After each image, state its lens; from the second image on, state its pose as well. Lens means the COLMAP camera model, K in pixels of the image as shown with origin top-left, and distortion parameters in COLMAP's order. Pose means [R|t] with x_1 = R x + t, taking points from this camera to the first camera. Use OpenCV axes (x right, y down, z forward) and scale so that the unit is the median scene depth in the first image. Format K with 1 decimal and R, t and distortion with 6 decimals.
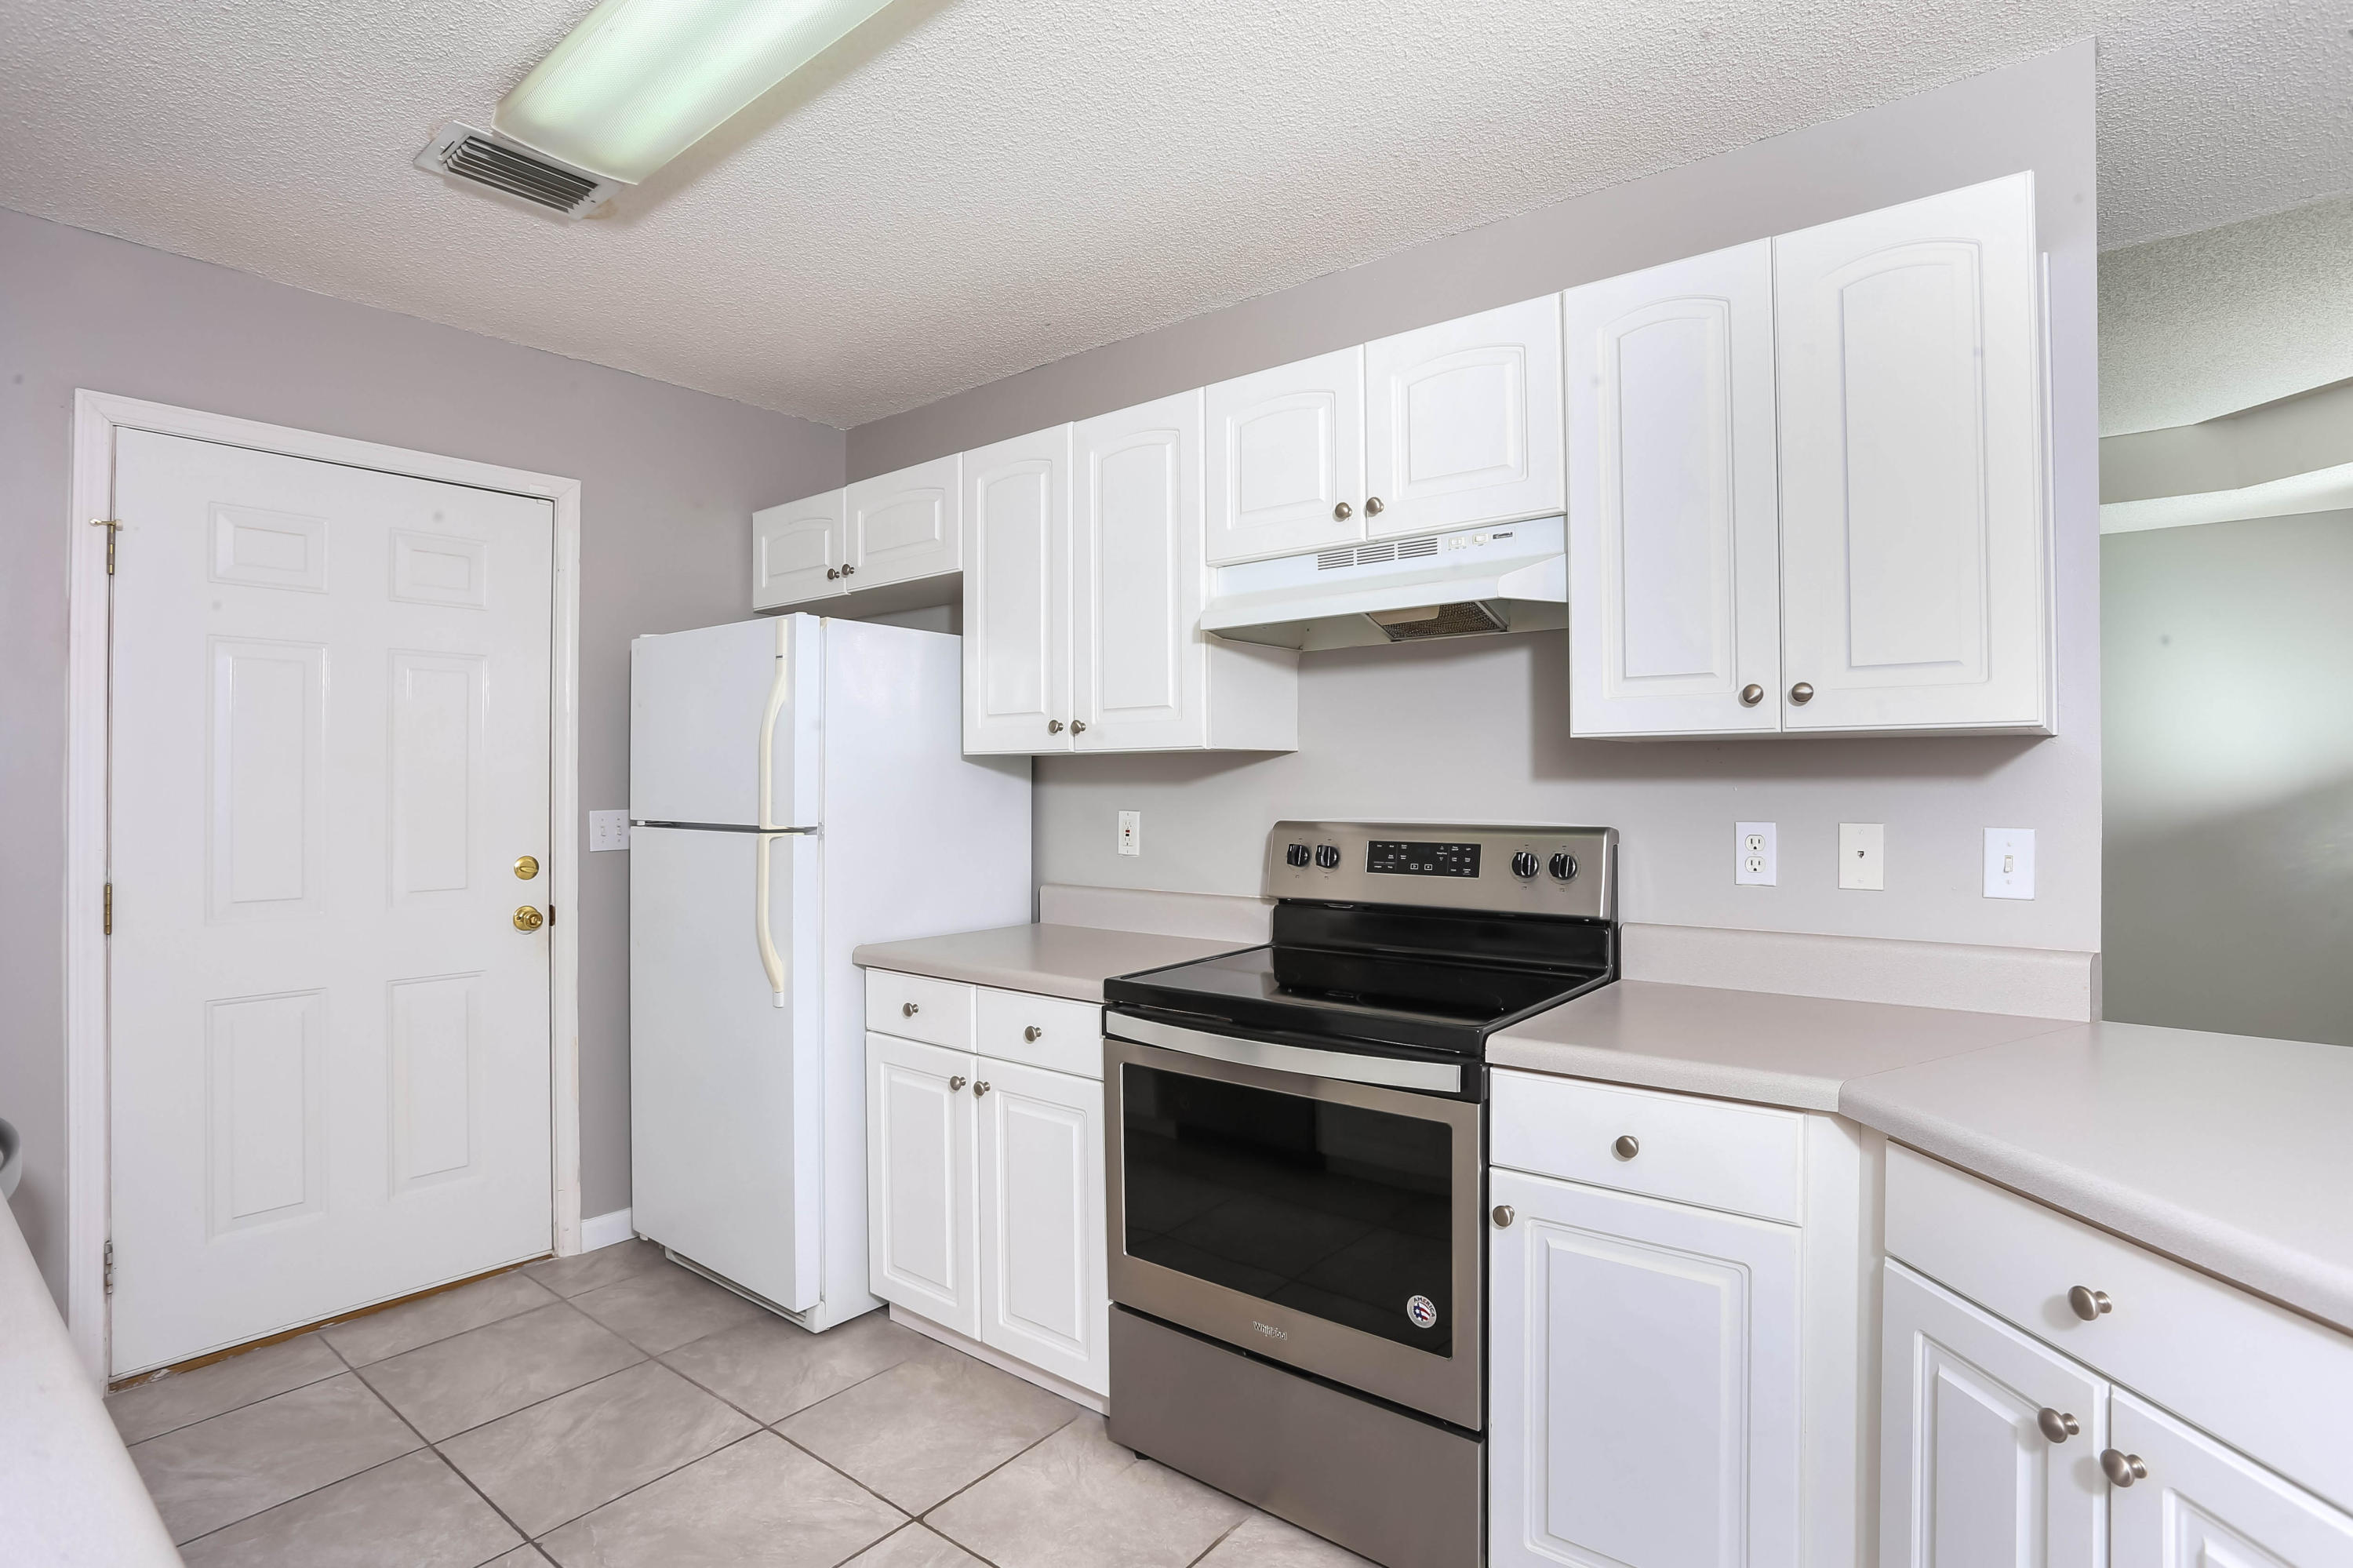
lens RADIAL K [[1167.2, 0, 1173.8], [0, 1167.2, 770.5], [0, 0, 1]] dist [-0.067622, 0.024755]
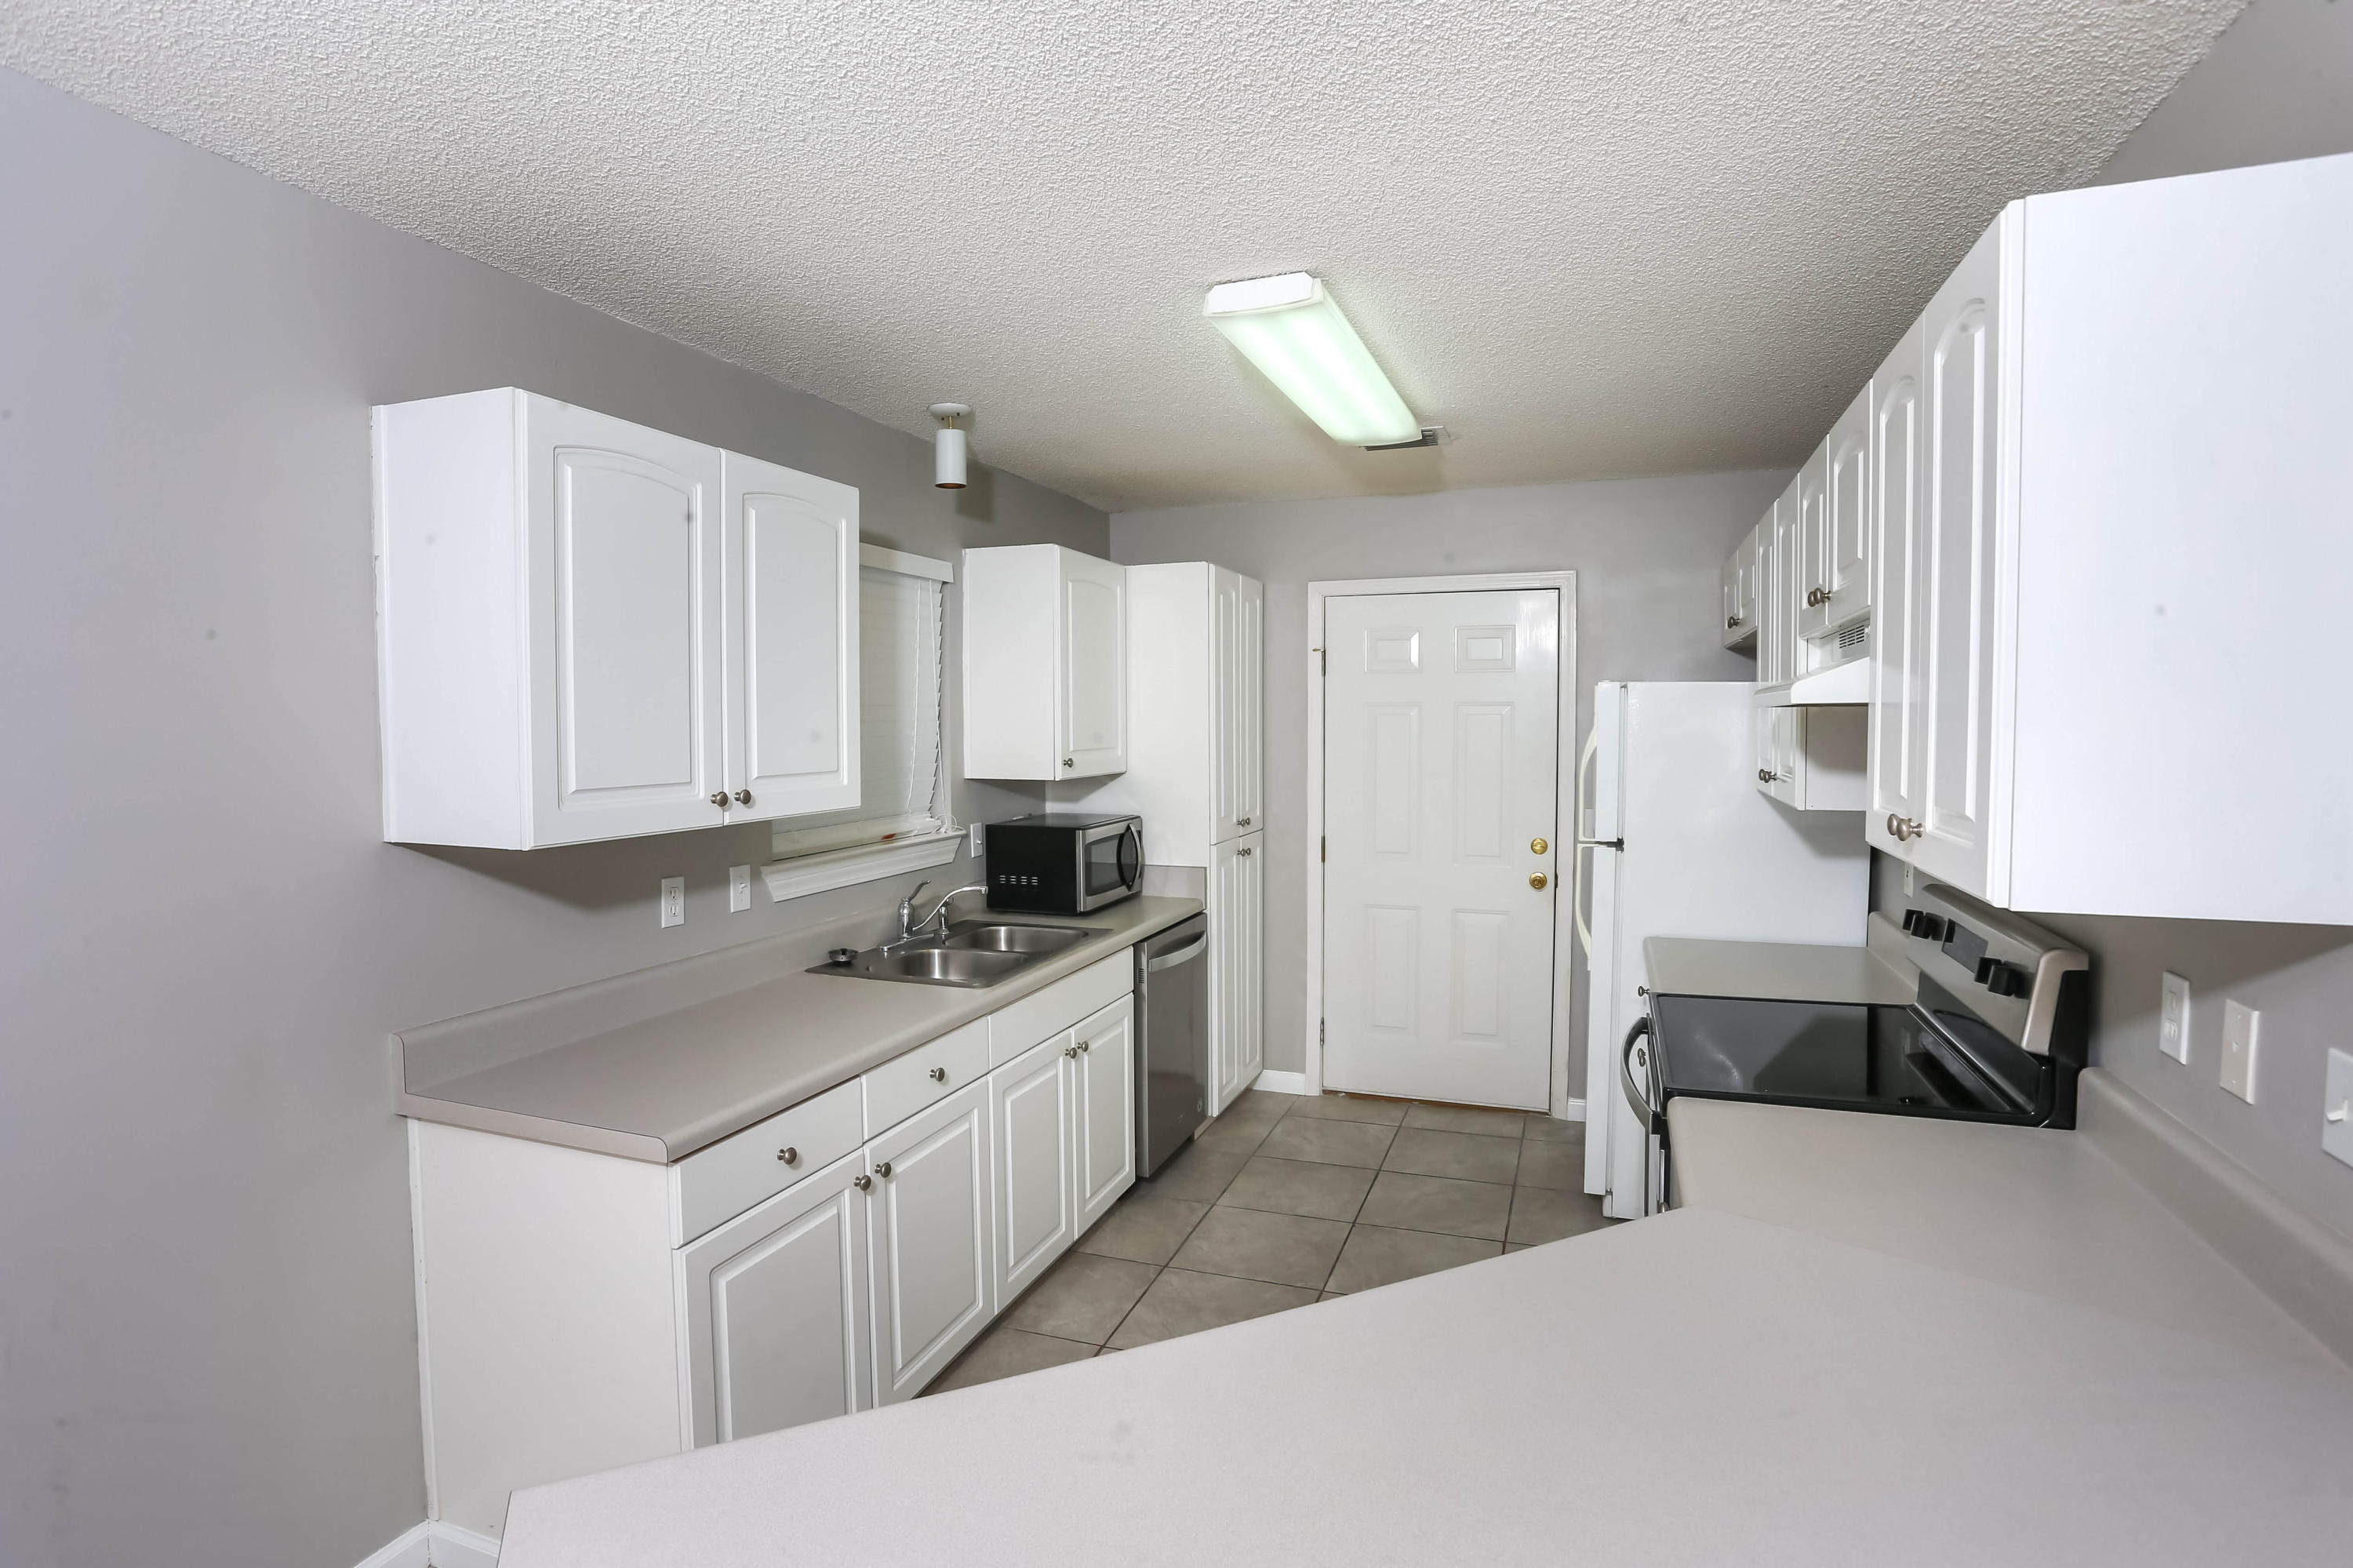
lens RADIAL K [[1167.2, 0, 1173.8], [0, 1167.2, 770.5], [0, 0, 1]] dist [-0.067622, 0.024755]
pose [[0.314554, 0.045621, -0.948143, 0.813569], [0.013966, 0.998514, 0.052678, -0.113980], [0.949137, -0.029812, 0.313450, 0.117108]]
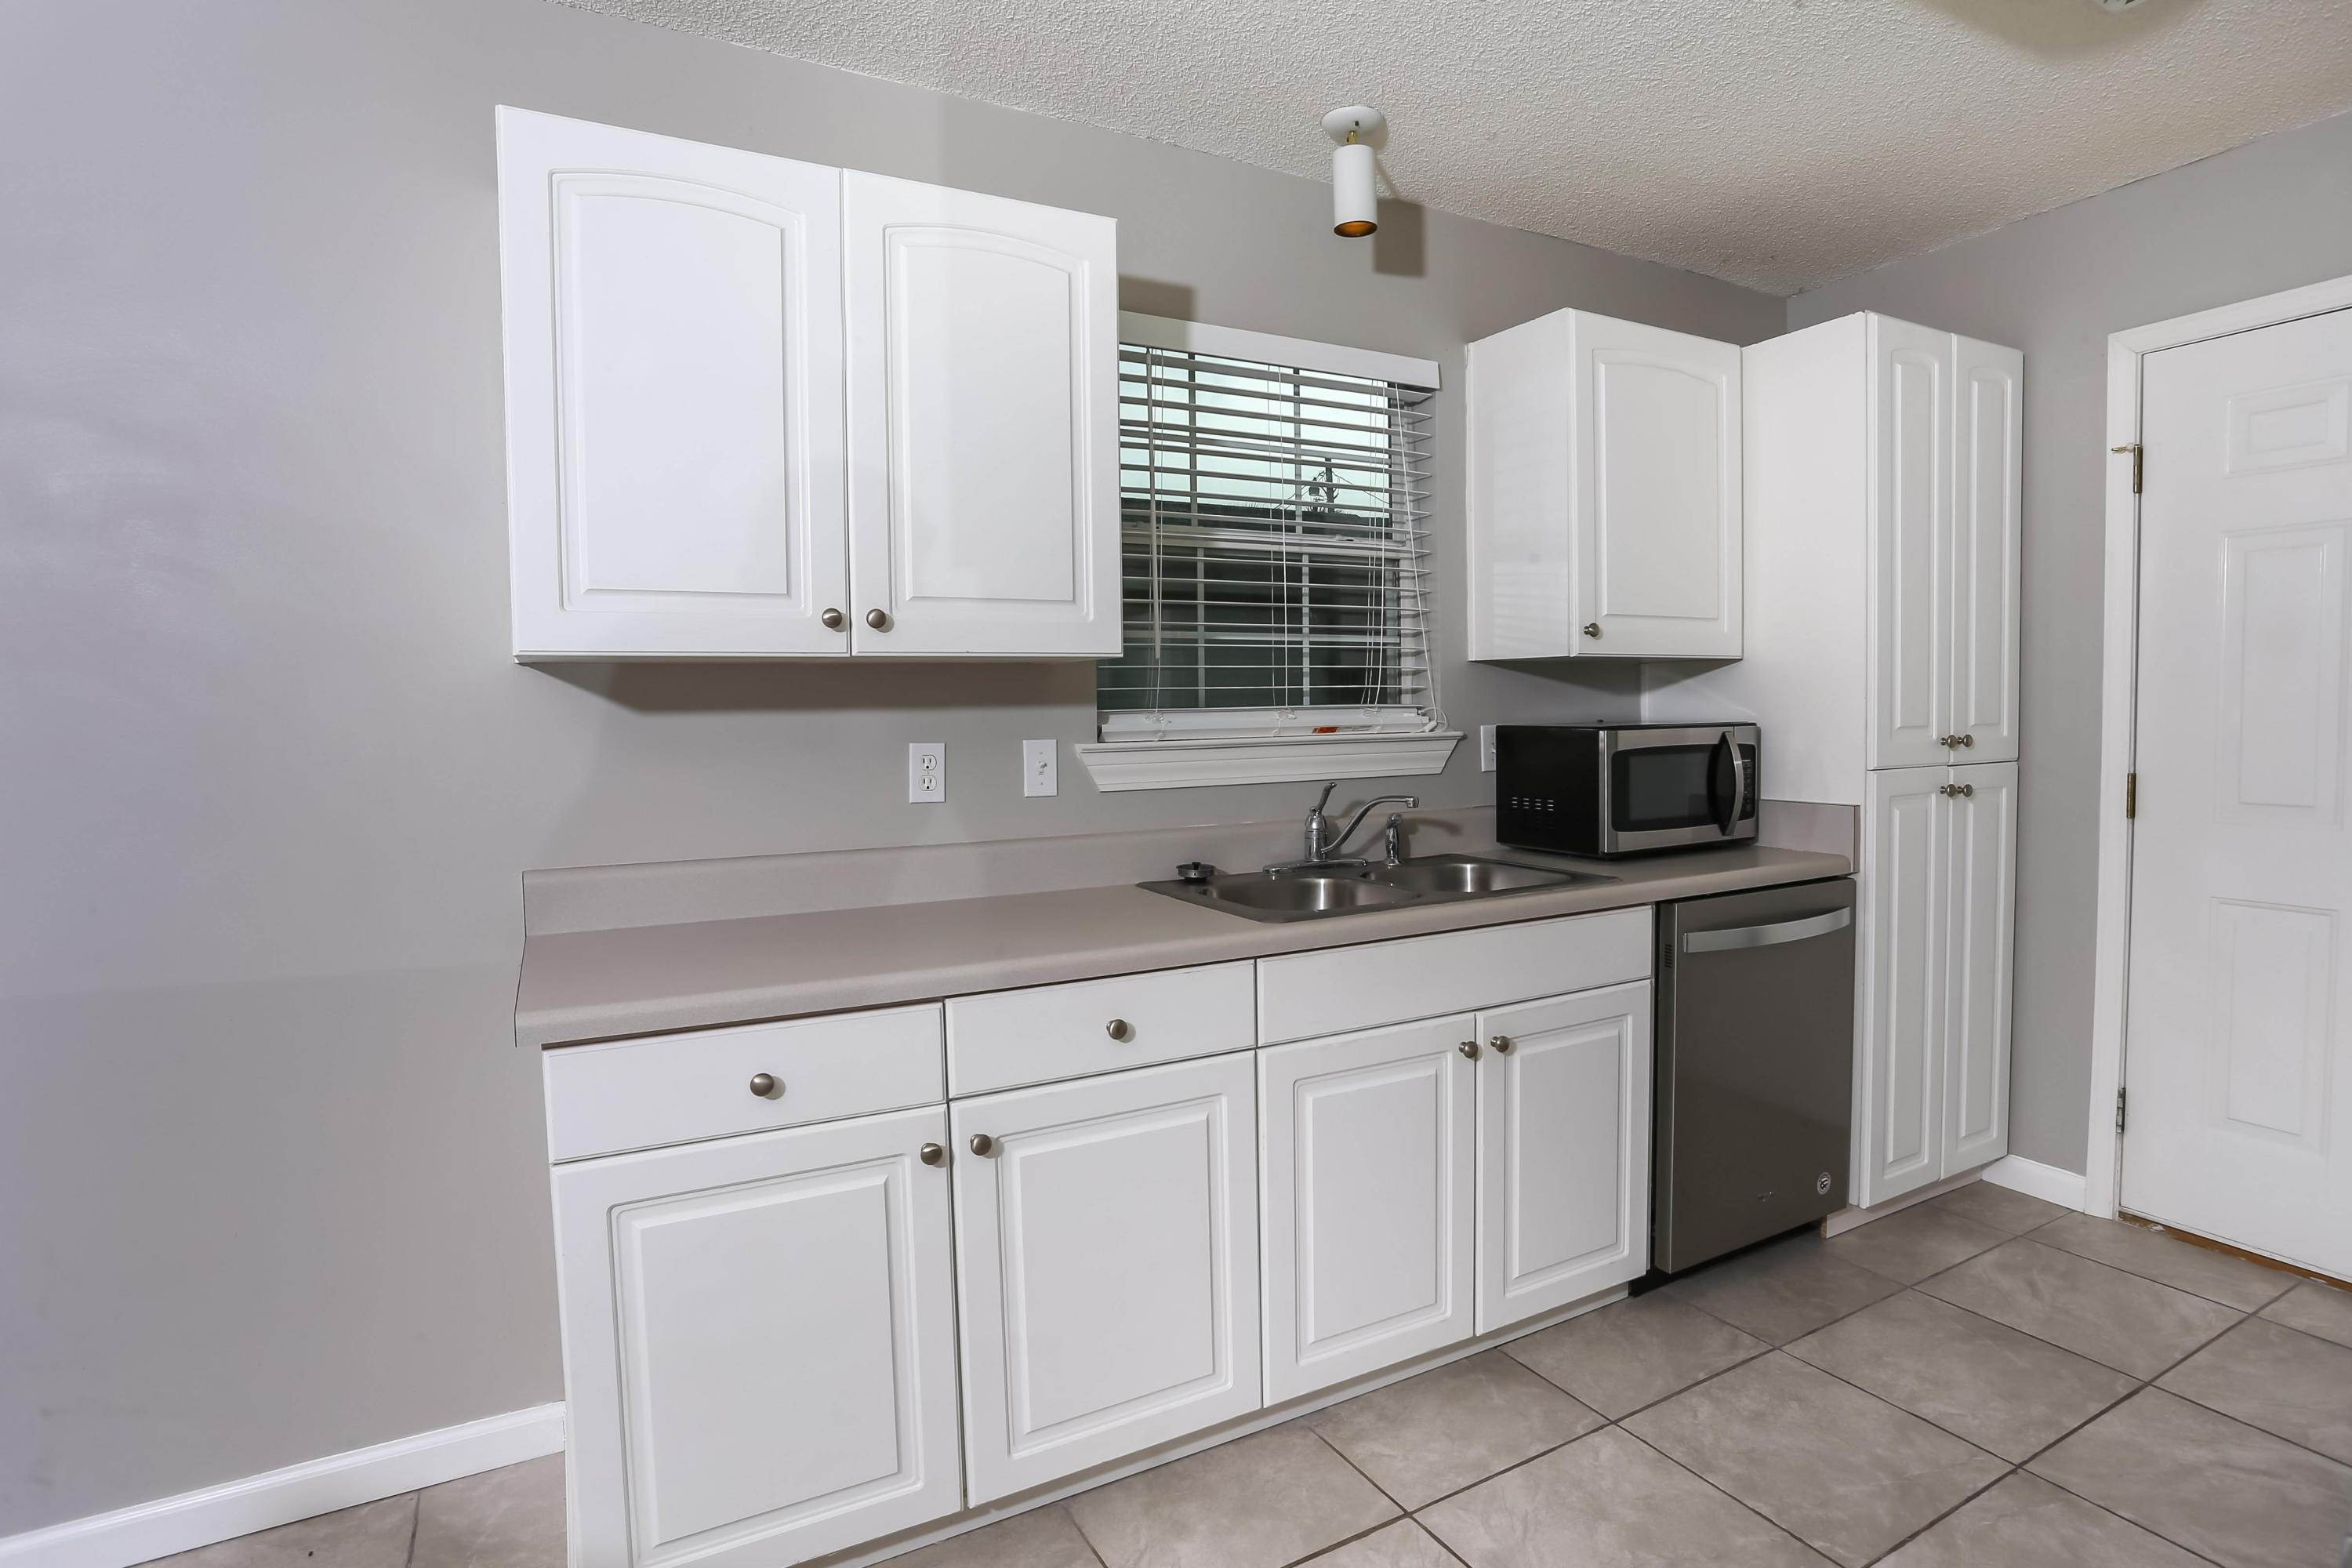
lens RADIAL K [[1223.7, 0, 1244.2], [0, 1223.7, 766.1], [0, 0, 1]] dist [-0.069913, 0.029378]
pose [[-0.366047, 0.055208, -0.928957, 0.438047], [0.025668, 0.998458, 0.049224, 0.012129], [0.930242, -0.005826, -0.366900, 0.568504]]
